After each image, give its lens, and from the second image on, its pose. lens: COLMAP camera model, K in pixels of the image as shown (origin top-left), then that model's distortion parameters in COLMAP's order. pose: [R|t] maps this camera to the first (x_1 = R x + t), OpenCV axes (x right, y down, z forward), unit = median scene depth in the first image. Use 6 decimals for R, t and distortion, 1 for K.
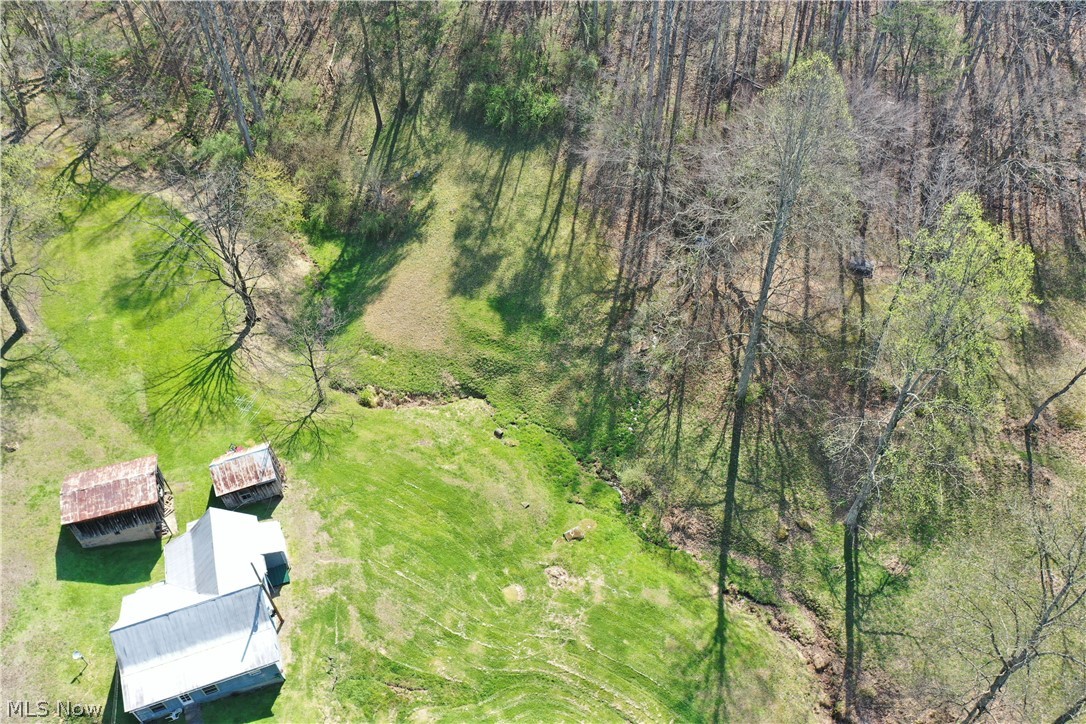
lens RADIAL K [[856.2, 0, 553.4], [0, 856.2, 359.3], [0, 0, 1]] dist [-0.000315, 0.010152]
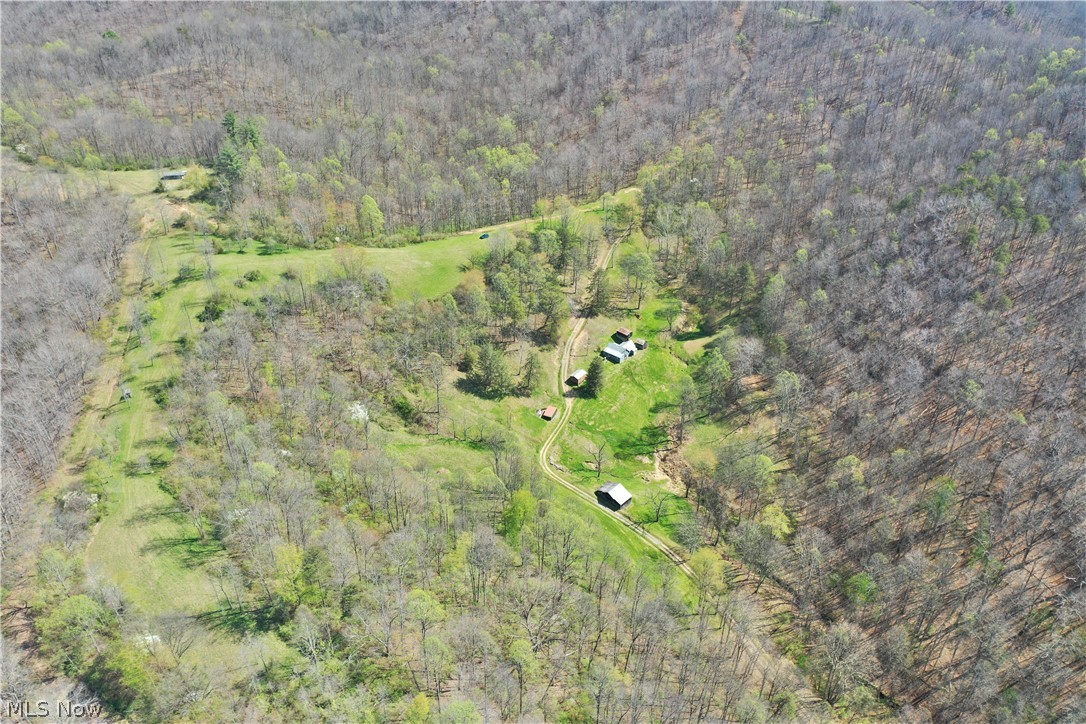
lens RADIAL K [[856.2, 0, 538.4], [0, 856.2, 362.9], [0, 0, 1]] dist [-0.000315, 0.010152]
pose [[0.494322, 0.502332, -0.709442, 2.799387], [-0.619808, 0.775904, 0.117524, -0.008668], [0.609495, 0.381623, 0.694895, -2.738455]]
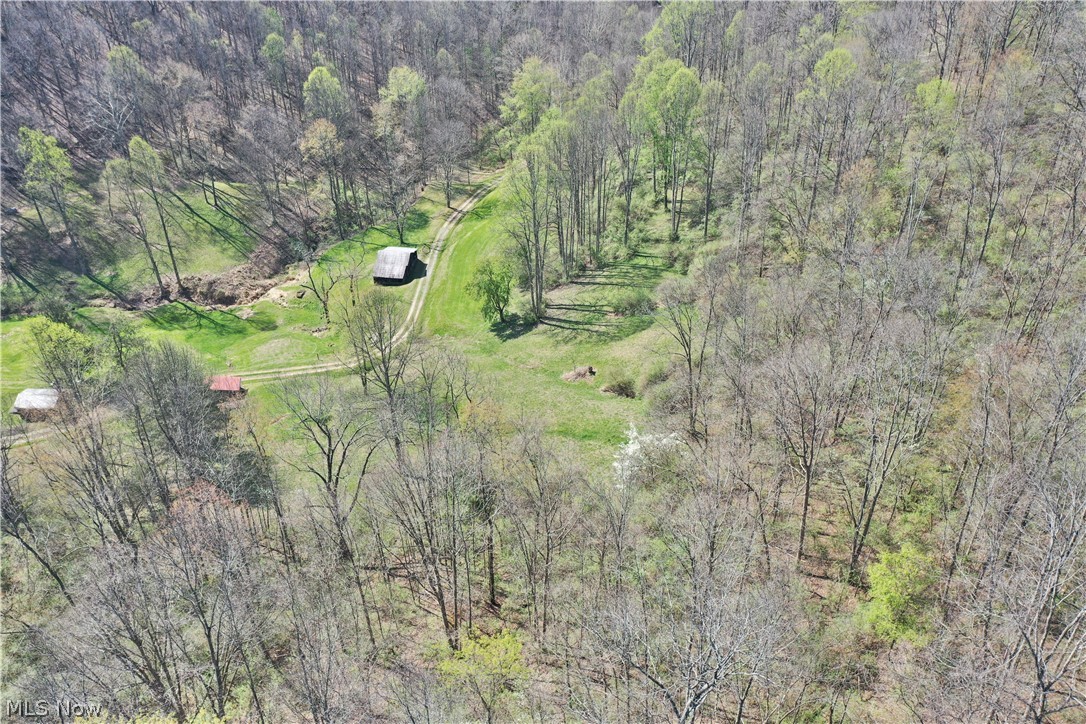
lens RADIAL K [[856.2, 0, 539.1], [0, 856.2, 361.4], [0, 0, 1]] dist [-0.000315, 0.010152]
pose [[0.404000, -0.537527, 0.740169, -0.976851], [0.662201, 0.730077, 0.168755, 0.728912], [-0.631090, 0.421963, 0.650901, -1.199661]]
